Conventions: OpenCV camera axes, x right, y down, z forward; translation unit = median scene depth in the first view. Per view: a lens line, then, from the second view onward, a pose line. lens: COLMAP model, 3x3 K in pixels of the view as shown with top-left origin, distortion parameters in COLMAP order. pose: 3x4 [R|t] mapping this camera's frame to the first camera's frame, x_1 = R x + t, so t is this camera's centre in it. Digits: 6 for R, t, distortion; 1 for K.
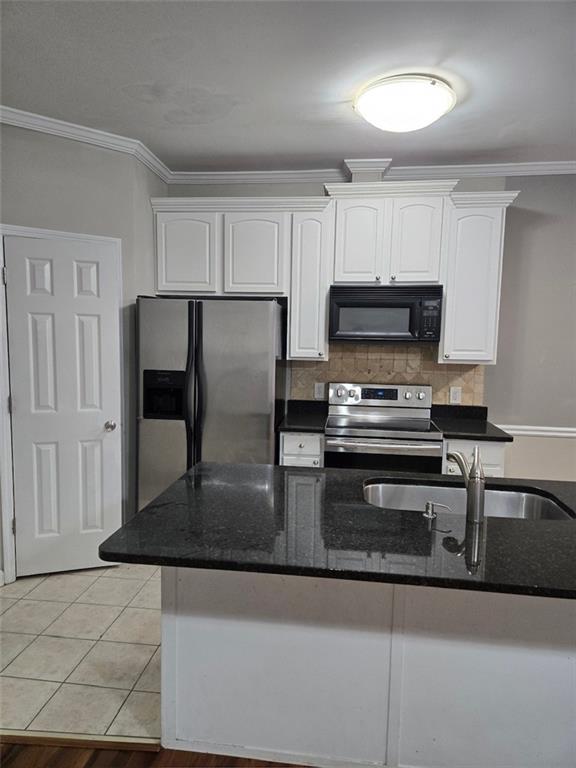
lens RADIAL K [[494.1, 0, 286.8], [0, 494.1, 381.8], [0, 0, 1]] dist [0.025502, -0.038629]
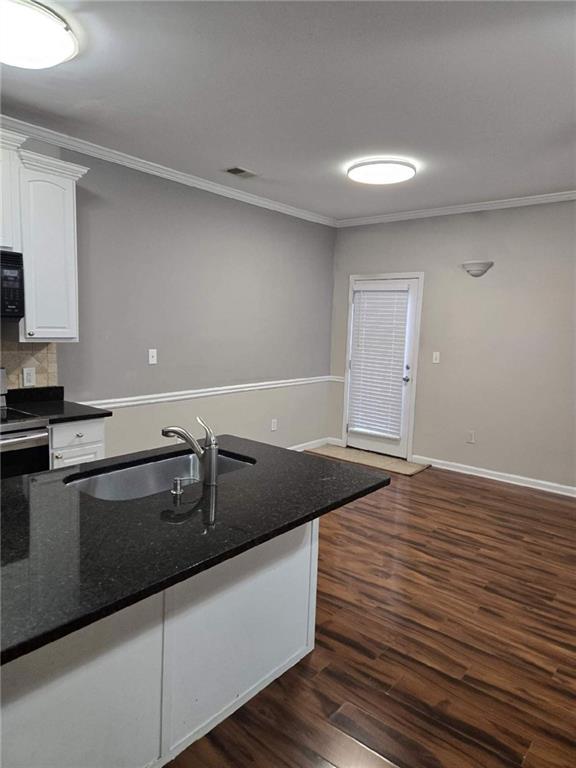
lens RADIAL K [[494.1, 0, 286.8], [0, 494.1, 381.8], [0, 0, 1]] dist [0.025502, -0.038629]
pose [[0.509388, -0.096111, 0.855153, -0.217622], [0.055624, 0.995343, 0.078733, -0.010410], [-0.858737, 0.007462, 0.512362, 0.138169]]
